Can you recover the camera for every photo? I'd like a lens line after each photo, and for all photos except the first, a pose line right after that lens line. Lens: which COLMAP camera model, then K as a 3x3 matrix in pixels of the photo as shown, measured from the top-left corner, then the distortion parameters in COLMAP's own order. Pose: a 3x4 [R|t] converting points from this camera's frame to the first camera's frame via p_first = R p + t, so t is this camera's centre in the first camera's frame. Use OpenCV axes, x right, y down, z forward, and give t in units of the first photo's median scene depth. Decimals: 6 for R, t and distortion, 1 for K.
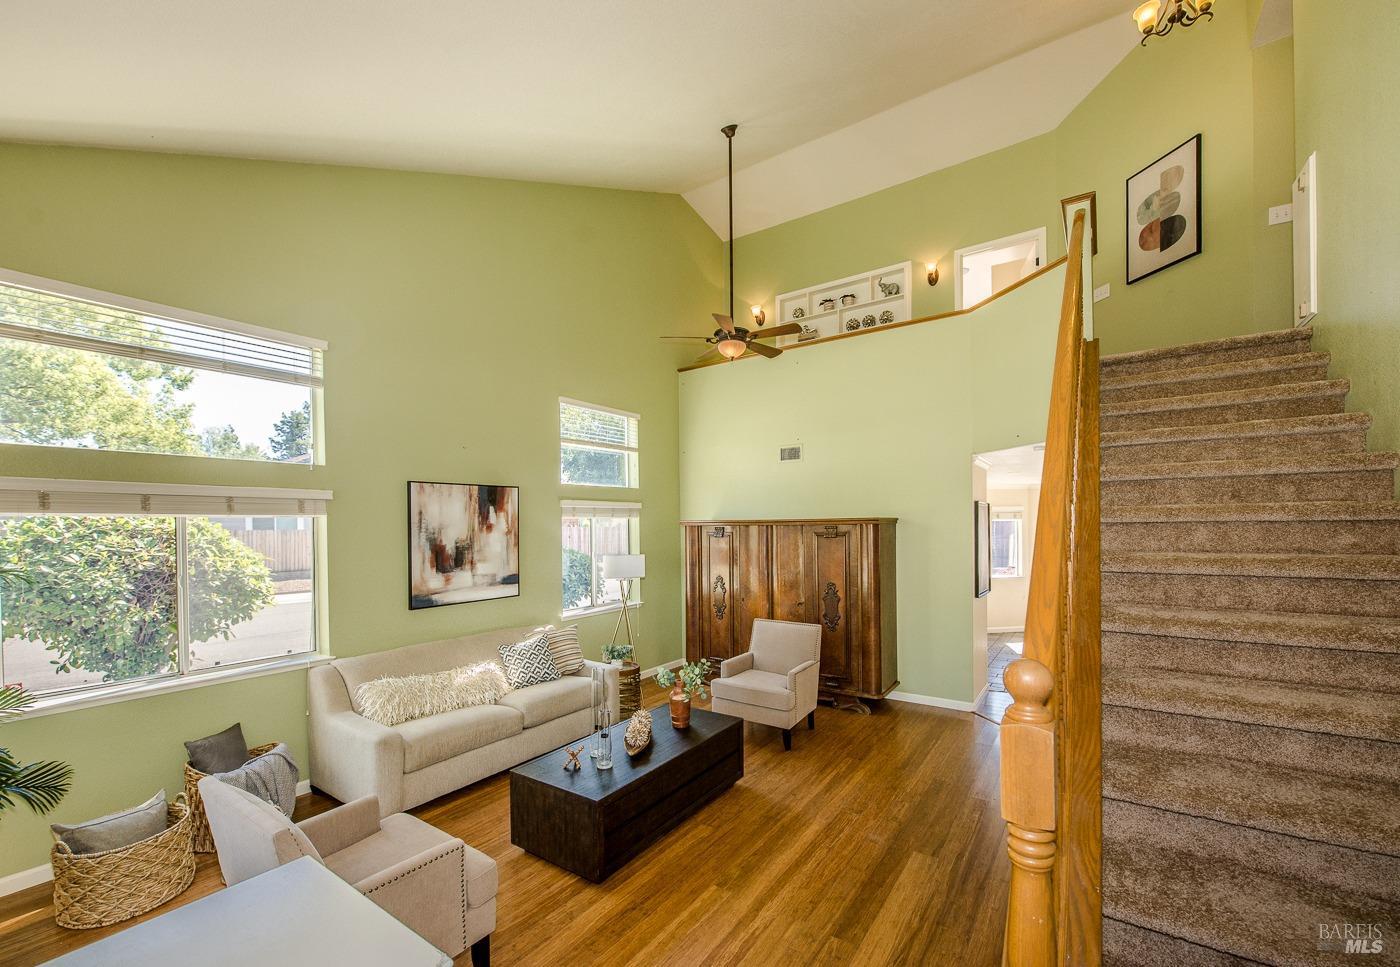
lens RADIAL K [[581.5, 0, 673.8], [0, 581.5, 531.7], [0, 0, 1]] dist [0.002040, 0.000253]
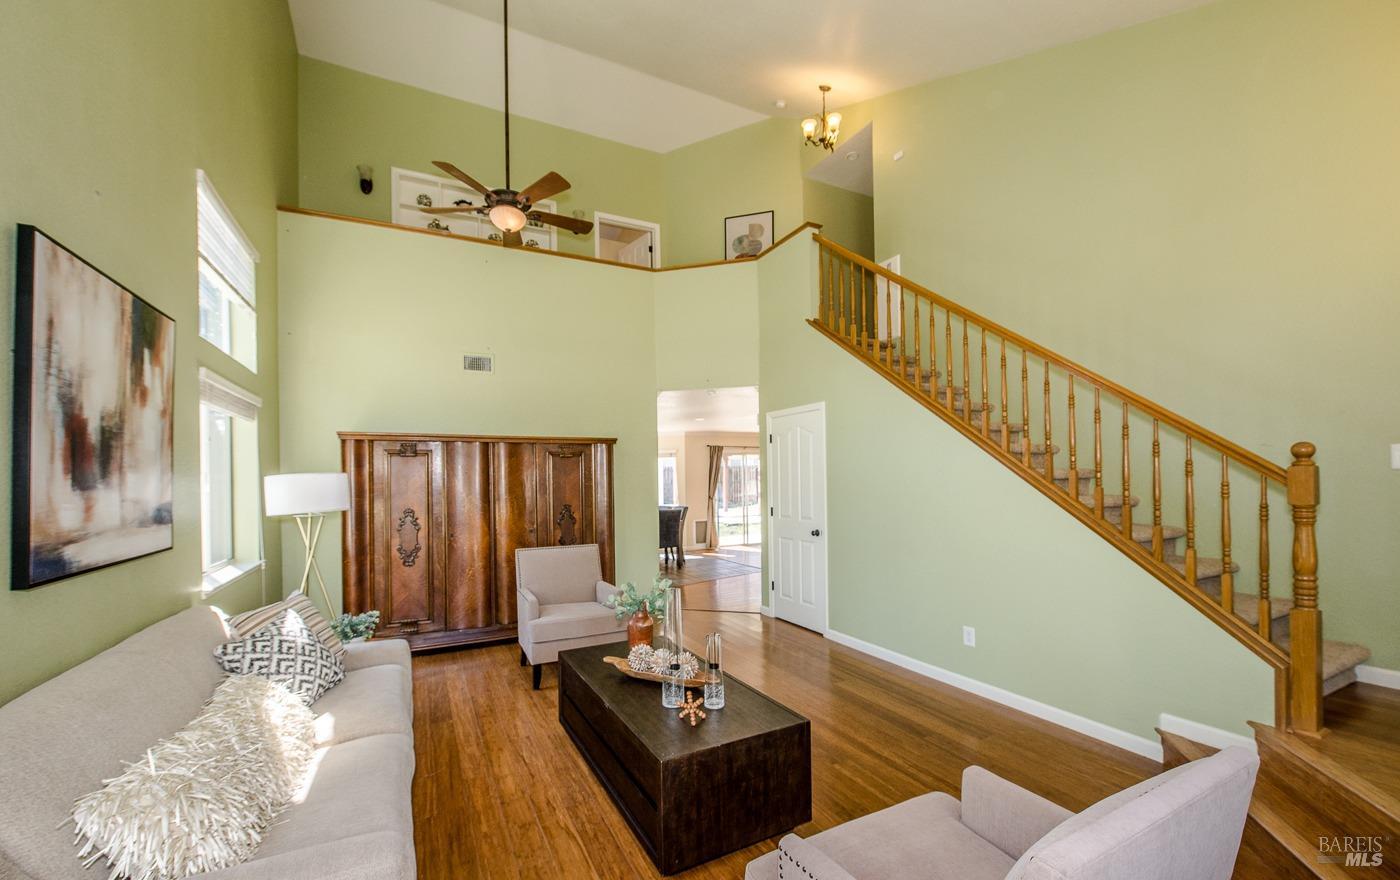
lens RADIAL K [[566.1, 0, 707.5], [0, 566.1, 478.4], [0, 0, 1]] dist [-0.001224, -0.000109]
pose [[0.449971, 0.007116, 0.893015, -0.526429], [0.017017, 0.999718, -0.016541, 0.073786], [-0.892881, 0.022639, 0.449724, 0.435922]]
